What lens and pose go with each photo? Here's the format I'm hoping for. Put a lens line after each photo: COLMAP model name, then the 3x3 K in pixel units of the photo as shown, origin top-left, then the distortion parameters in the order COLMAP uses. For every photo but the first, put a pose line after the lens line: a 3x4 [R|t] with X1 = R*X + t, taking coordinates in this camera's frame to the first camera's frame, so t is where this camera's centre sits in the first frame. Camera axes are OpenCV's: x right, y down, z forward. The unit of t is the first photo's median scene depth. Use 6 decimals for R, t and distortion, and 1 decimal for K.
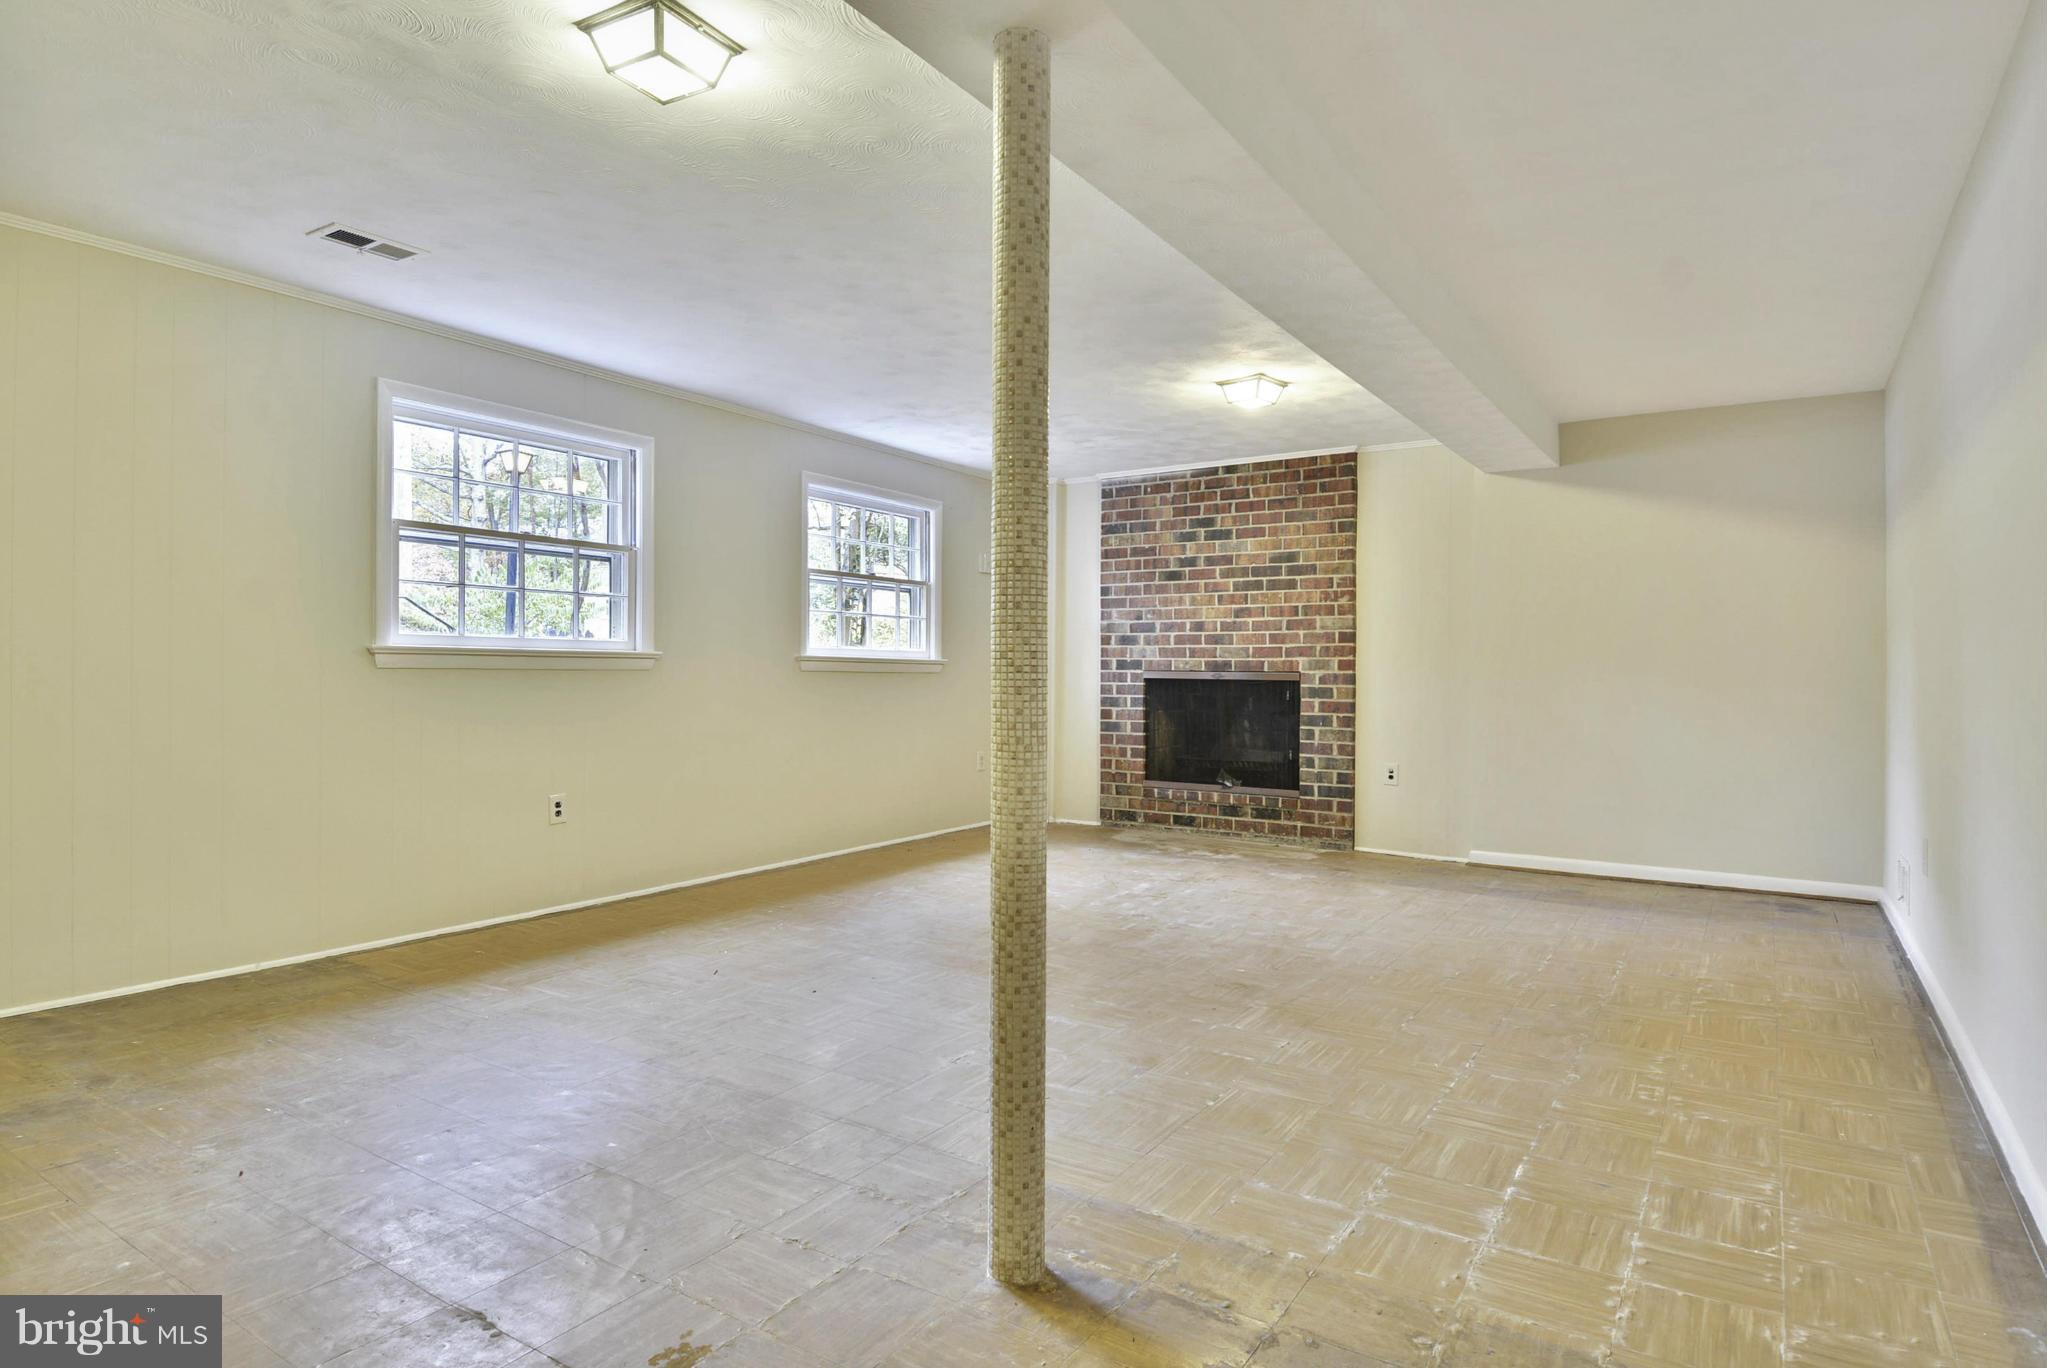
lens RADIAL K [[1090.2, 0, 1019.0], [0, 1090.2, 681.4], [0, 0, 1]] dist [0.065948, -0.000801]
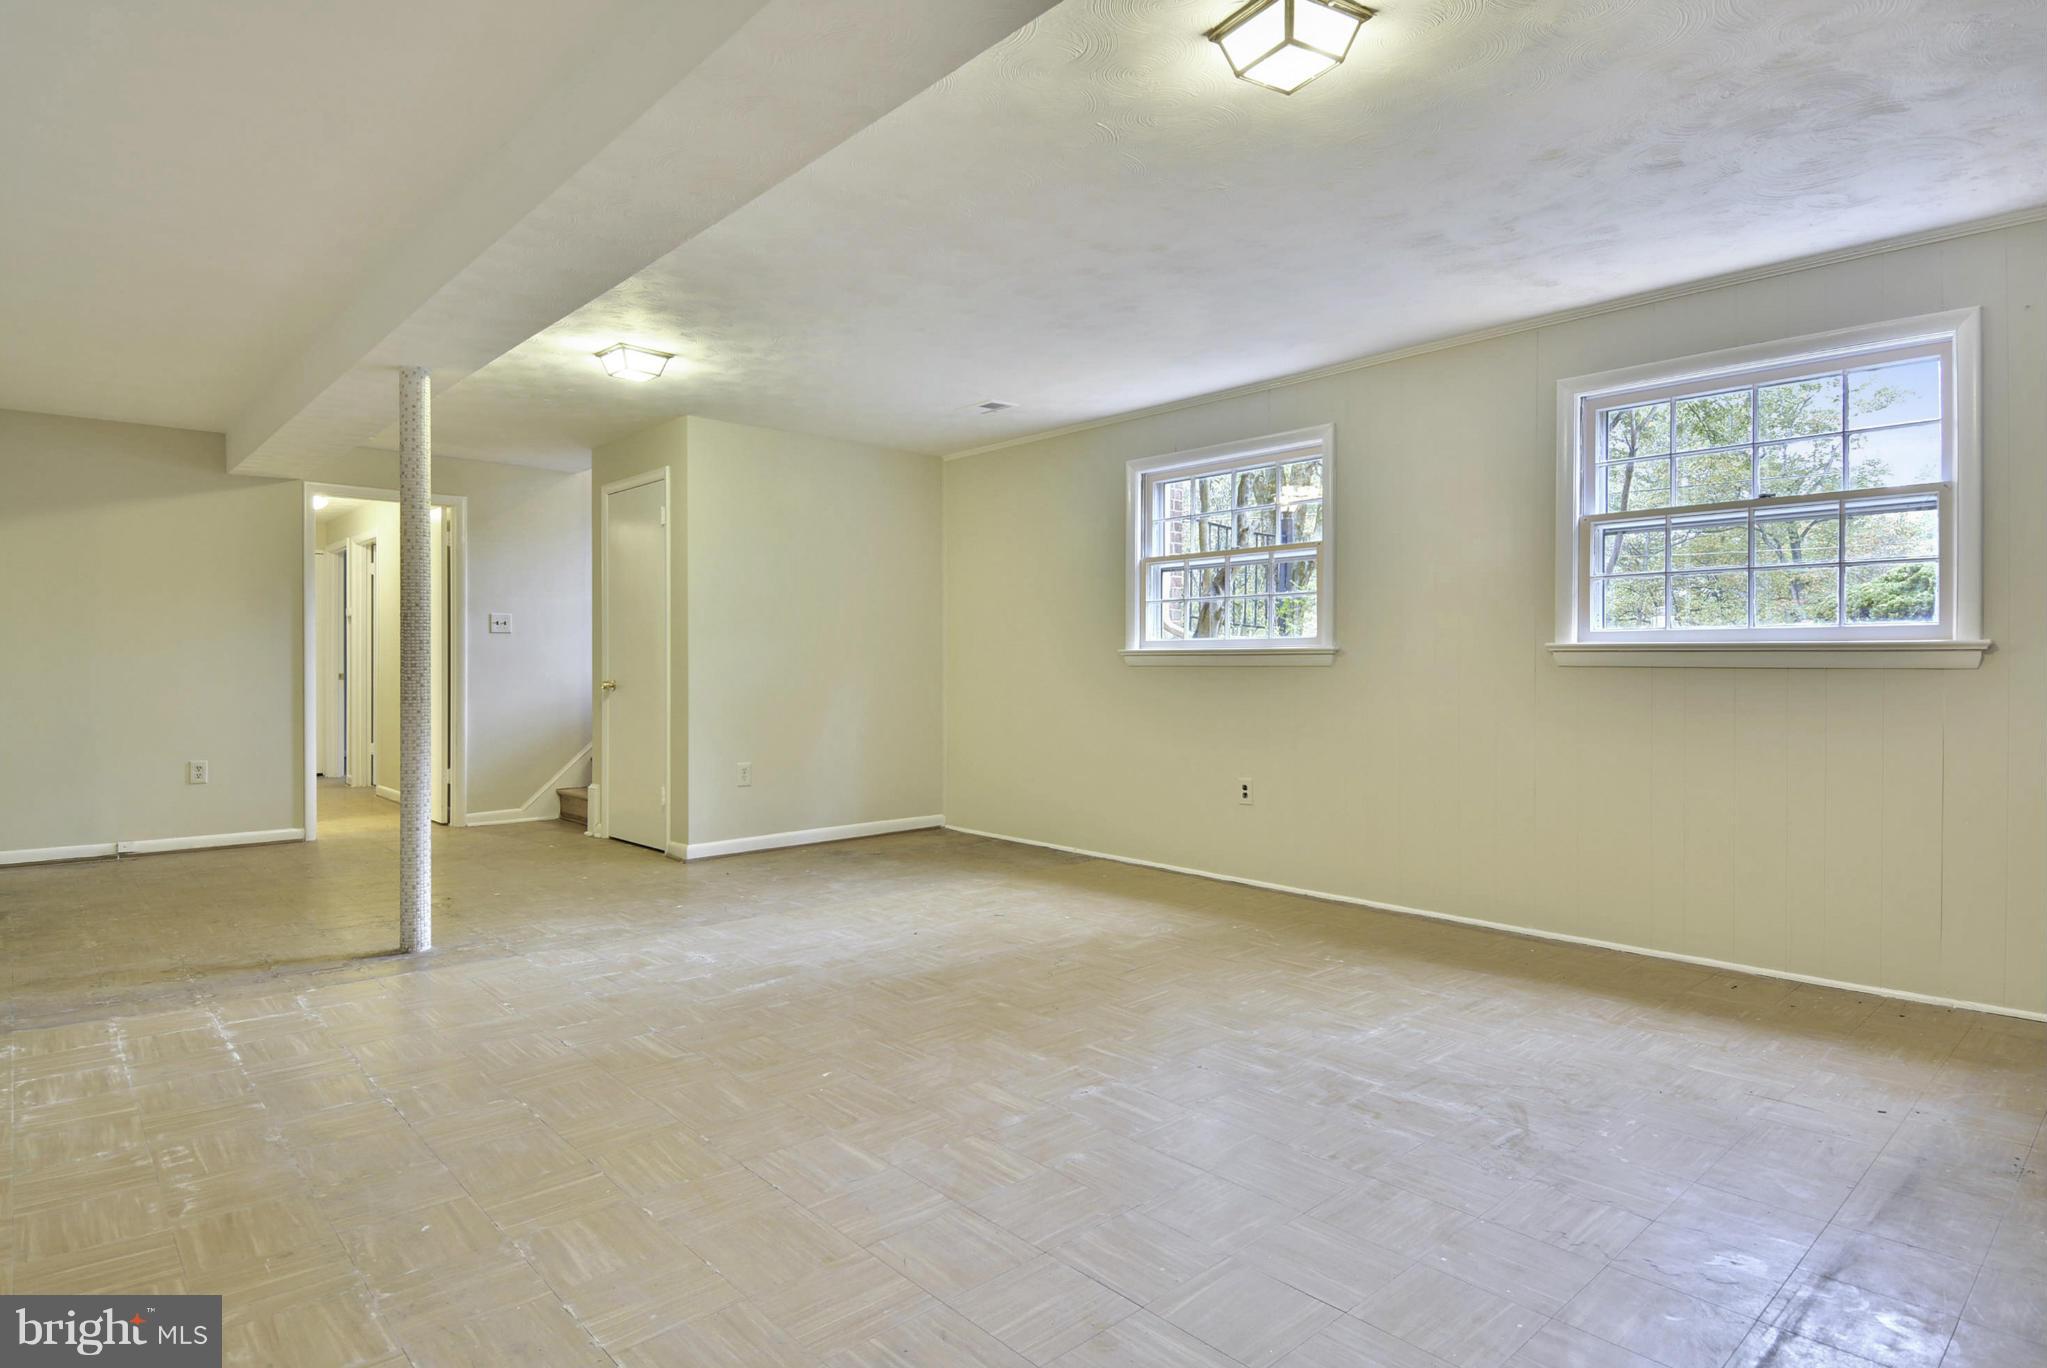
lens RADIAL K [[1076.6, 0, 1021.4], [0, 1076.6, 670.6], [0, 0, 1]] dist [0.031254, -0.018706]
pose [[-0.229334, -0.001336, -0.973347, 1.109741], [-0.011393, 0.999934, 0.001312, -0.007872], [0.973281, 0.011390, -0.229335, 1.645855]]
